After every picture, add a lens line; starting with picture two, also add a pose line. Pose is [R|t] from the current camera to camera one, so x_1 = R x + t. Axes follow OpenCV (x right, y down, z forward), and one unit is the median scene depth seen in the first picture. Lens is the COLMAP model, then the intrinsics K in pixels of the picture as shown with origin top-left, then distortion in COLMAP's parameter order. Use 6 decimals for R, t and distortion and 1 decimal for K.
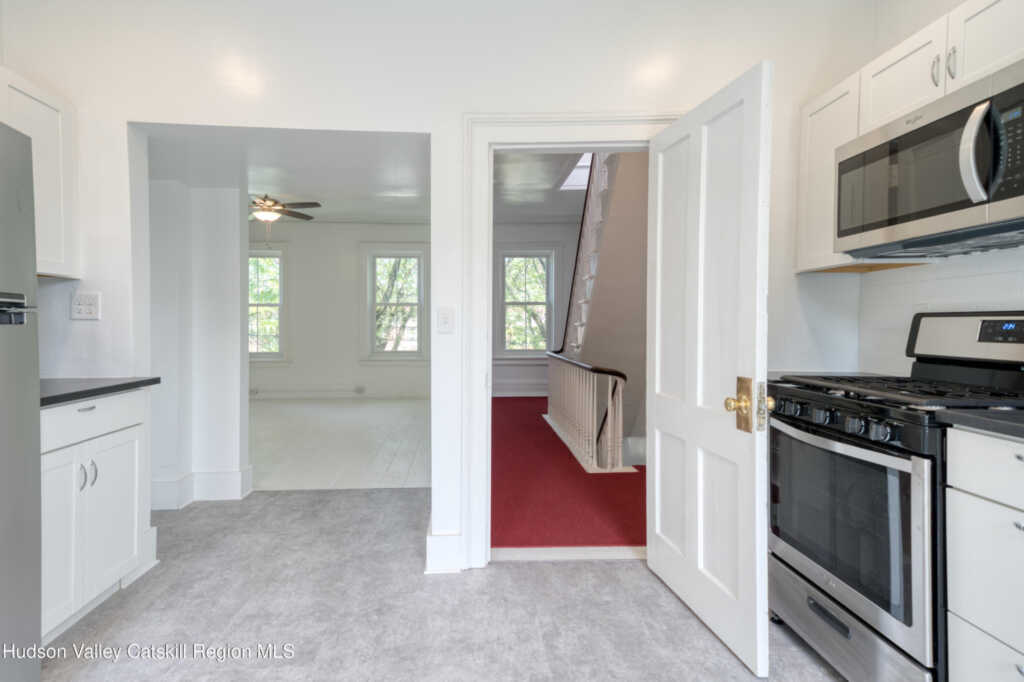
lens RADIAL K [[554.4, 0, 495.1], [0, 554.4, 327.7], [0, 0, 1]] dist [0.064928, 0.001053]
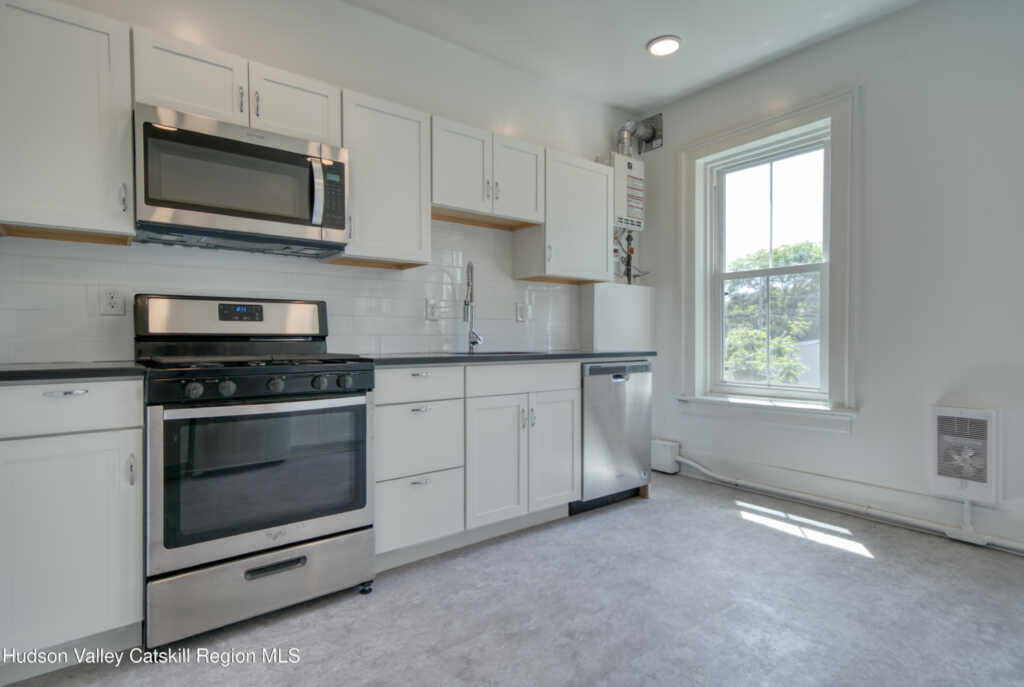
lens RADIAL K [[526.9, 0, 505.5], [0, 526.9, 343.9], [0, 0, 1]] dist [0.024243, 0.002074]
pose [[-0.562694, -0.011420, 0.826586, -0.431251], [0.016362, 0.999555, 0.024949, 0.050872], [-0.826503, 0.027563, -0.562257, 1.029468]]
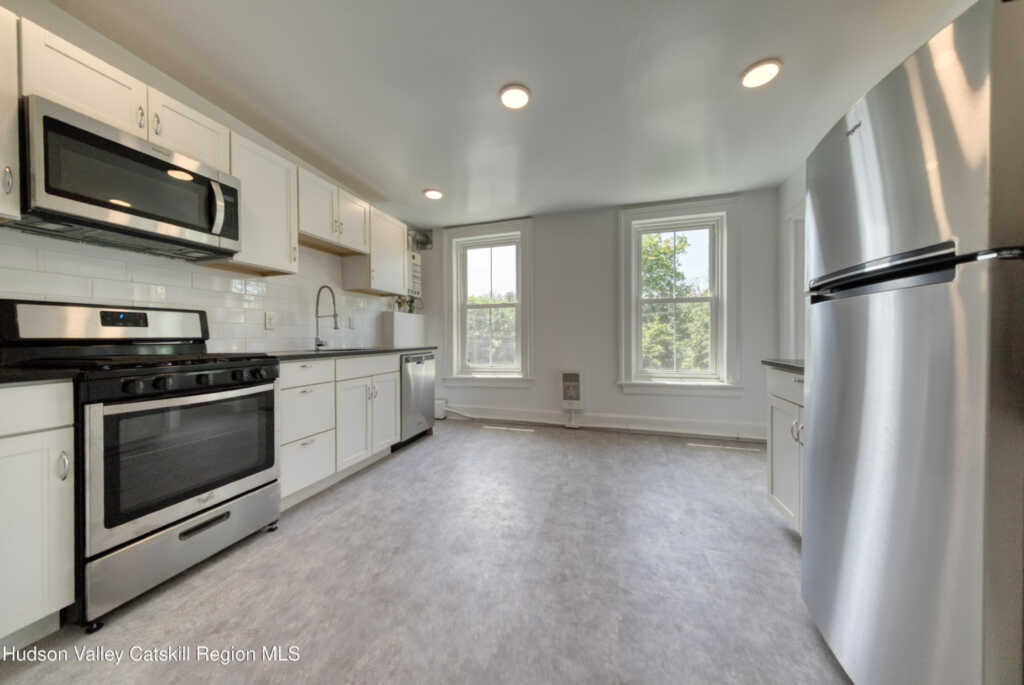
lens RADIAL K [[358.8, 0, 508.5], [0, 358.8, 336.5], [0, 0, 1]] dist [0.011449, -0.000066]
pose [[-0.941426, 0.001800, 0.337216, -0.340267], [0.008075, 0.999819, 0.017207, 0.037711], [-0.337124, 0.018922, -0.941270, 1.342855]]
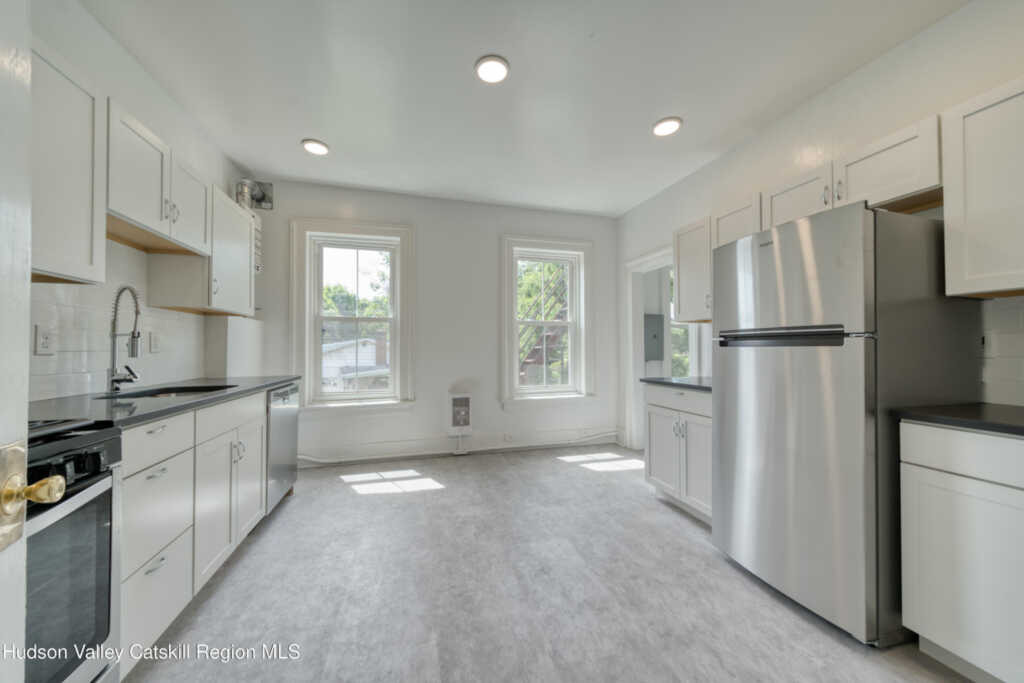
lens RADIAL K [[357.9, 0, 502.8], [0, 357.9, 343.6], [0, 0, 1]] dist [0.001480, 0.001296]
pose [[-0.979751, -0.001772, -0.200213, 0.103927], [-0.002872, 0.999982, 0.005203, -0.007409], [0.200201, 0.005673, -0.979739, 1.251057]]
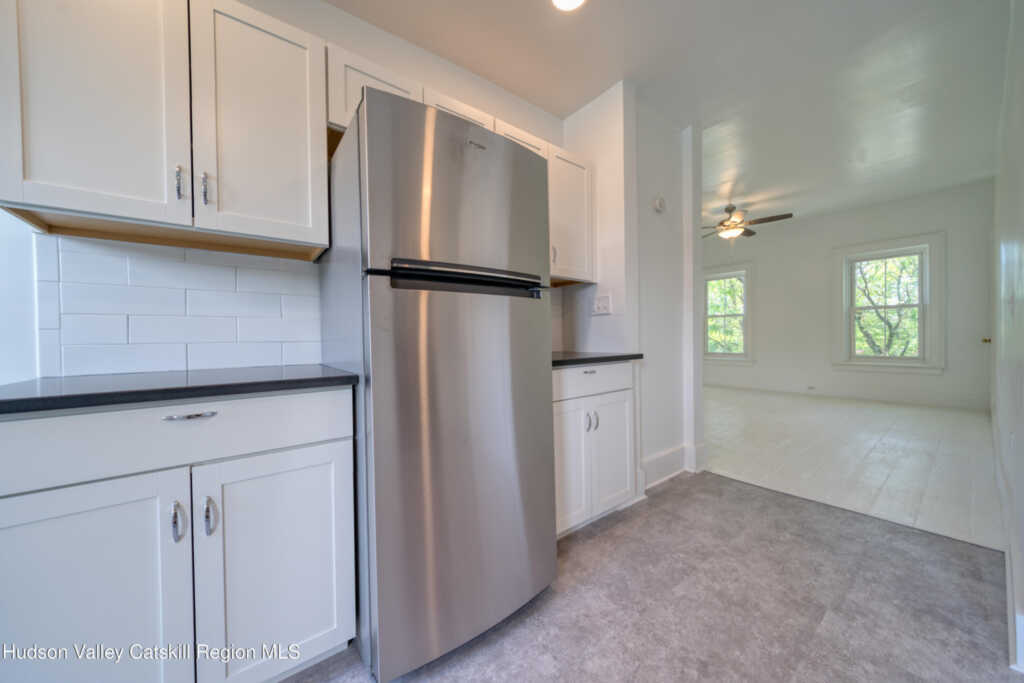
lens RADIAL K [[357.9, 0, 506.8], [0, 357.9, 342.6], [0, 0, 1]] dist [0.001480, 0.001296]
pose [[0.568845, -0.000244, -0.822445, -0.132402], [0.000855, 1.000000, 0.000294, 0.071338], [0.822445, -0.000871, 0.568845, 0.349563]]
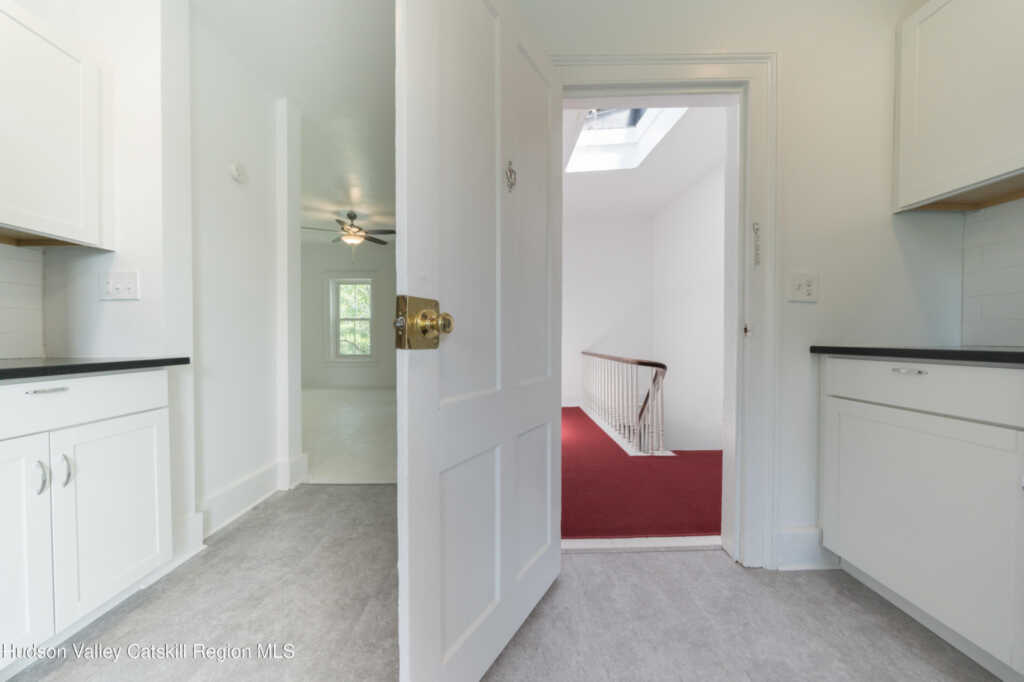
lens RADIAL K [[357.9, 0, 504.5], [0, 357.9, 343.7], [0, 0, 1]] dist [0.001480, 0.001296]
pose [[0.998326, -0.006724, -0.057443, -0.057825], [0.006555, 0.999974, -0.003130, 0.081239], [0.057463, 0.002749, 0.998344, 0.515026]]
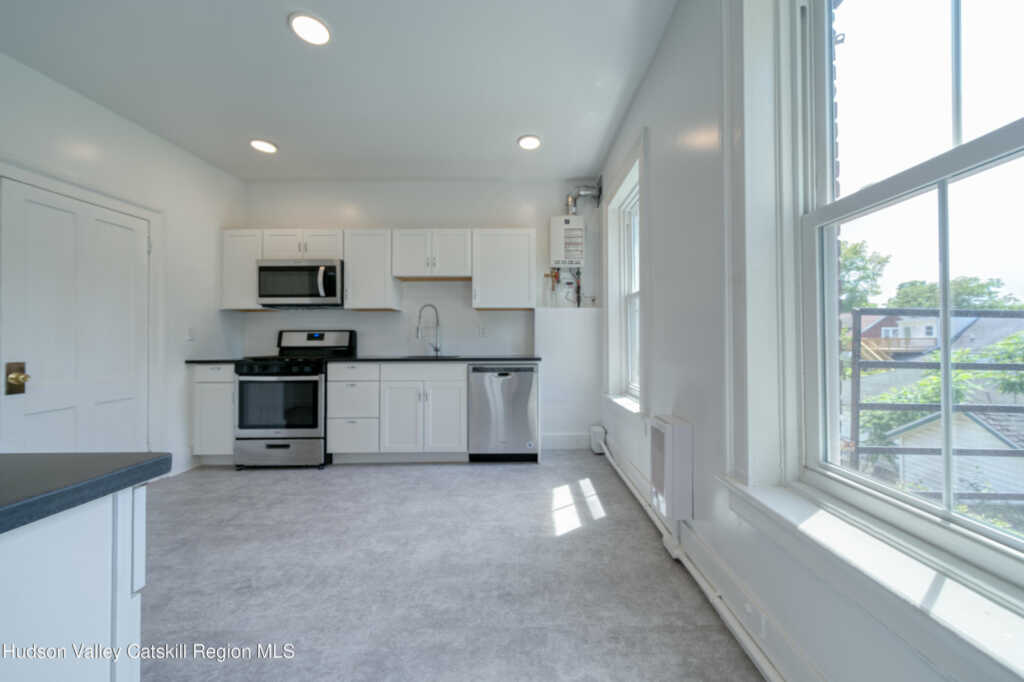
lens RADIAL K [[357.9, 0, 509.6], [0, 357.9, 342.1], [0, 0, 1]] dist [0.001480, 0.001296]
pose [[0.056876, -0.005058, 0.998368, -0.842069], [0.023340, 0.999721, 0.003735, 0.045087], [-0.998108, 0.023090, 0.056979, -0.123609]]
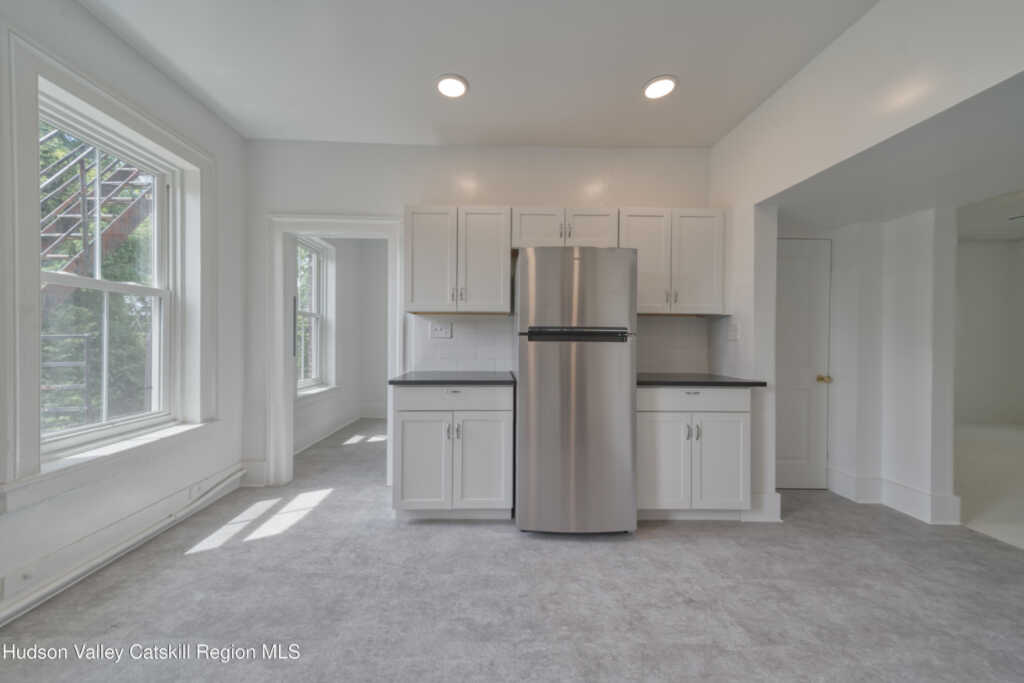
lens RADIAL K [[367.1, 0, 504.1], [0, 367.1, 344.2], [0, 0, 1]] dist [-0.001866, -0.001134]
pose [[-0.033653, 0.004907, -0.999422, 0.359783], [-0.026596, 0.999629, 0.005804, 0.008834], [0.999080, 0.026776, -0.033510, 0.456163]]
